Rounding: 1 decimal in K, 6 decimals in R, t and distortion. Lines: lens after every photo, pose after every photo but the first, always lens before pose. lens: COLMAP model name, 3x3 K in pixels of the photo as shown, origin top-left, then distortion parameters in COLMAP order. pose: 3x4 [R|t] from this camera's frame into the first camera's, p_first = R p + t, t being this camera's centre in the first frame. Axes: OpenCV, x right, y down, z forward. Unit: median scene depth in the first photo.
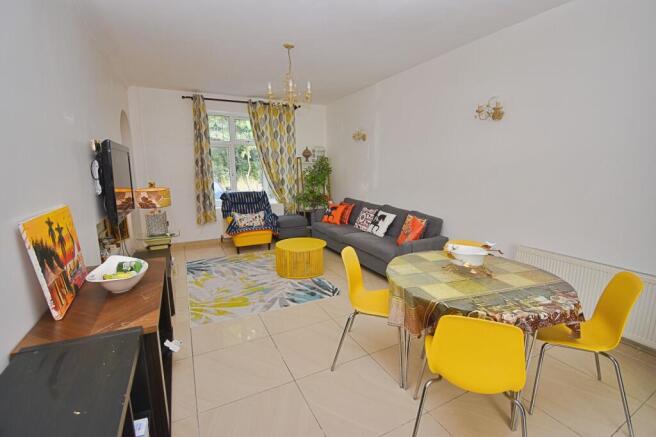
lens RADIAL K [[294.5, 0, 328.0], [0, 294.5, 218.5], [0, 0, 1]] dist [0.003014, 0.000013]
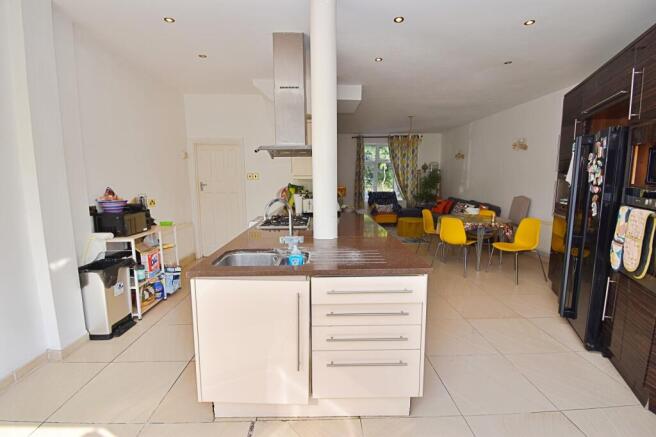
lens RADIAL K [[303.8, 0, 328.0], [0, 303.8, 218.5], [0, 0, 1]] dist [0.026940, -0.000131]
pose [[0.907315, 0.057038, -0.416565, 0.149574], [-0.072070, 0.997190, -0.020435, 0.111303], [0.414229, 0.048563, 0.908876, -0.626282]]
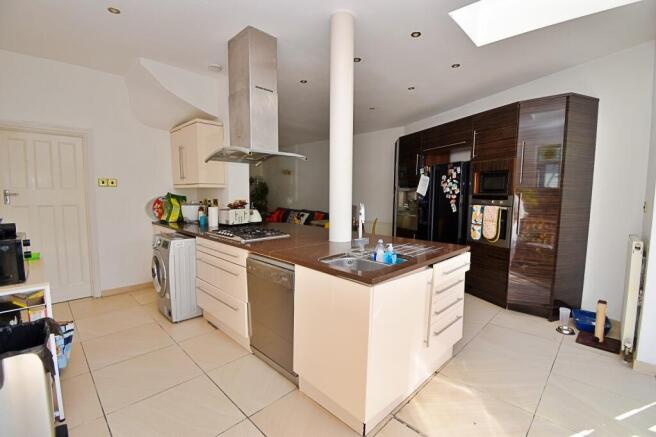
lens RADIAL K [[294.5, 0, 328.0], [0, 294.5, 218.5], [0, 0, 1]] dist [0.003014, 0.000013]
pose [[0.947620, -0.013894, 0.319099, -0.203923], [0.040371, 0.996251, -0.076512, 0.129902], [-0.316839, 0.085386, 0.944628, -0.651371]]
